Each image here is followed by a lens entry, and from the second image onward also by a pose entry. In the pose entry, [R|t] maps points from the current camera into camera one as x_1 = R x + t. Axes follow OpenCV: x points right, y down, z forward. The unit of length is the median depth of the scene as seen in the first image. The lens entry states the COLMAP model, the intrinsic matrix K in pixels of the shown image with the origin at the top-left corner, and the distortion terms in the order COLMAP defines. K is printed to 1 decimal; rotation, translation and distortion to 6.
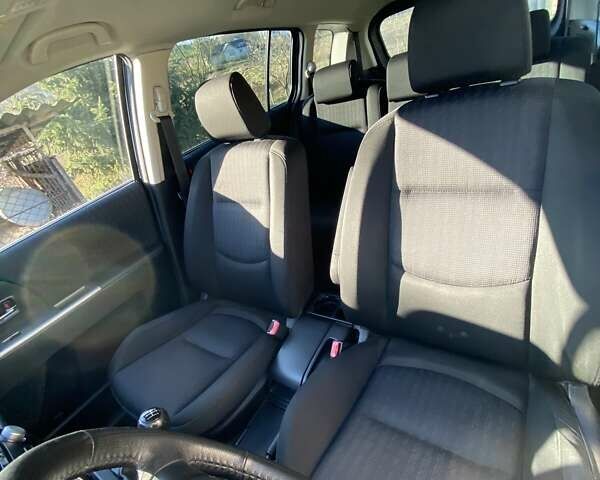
lens RADIAL K [[306.4, 0, 300.0], [0, 306.4, 240.0], [0, 0, 1]] dist [-0.029972, -0.000455]
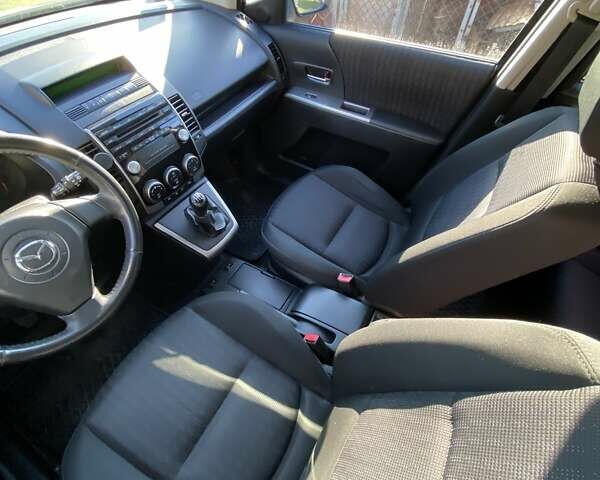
lens RADIAL K [[306.4, 0, 300.0], [0, 306.4, 240.0], [0, 0, 1]] dist [-0.029972, -0.000455]
pose [[0.088926, 0.906400, -0.412955, 0.165445], [-0.559995, 0.388363, 0.731833, -0.341911], [0.823710, 0.166174, 0.542115, 0.266486]]
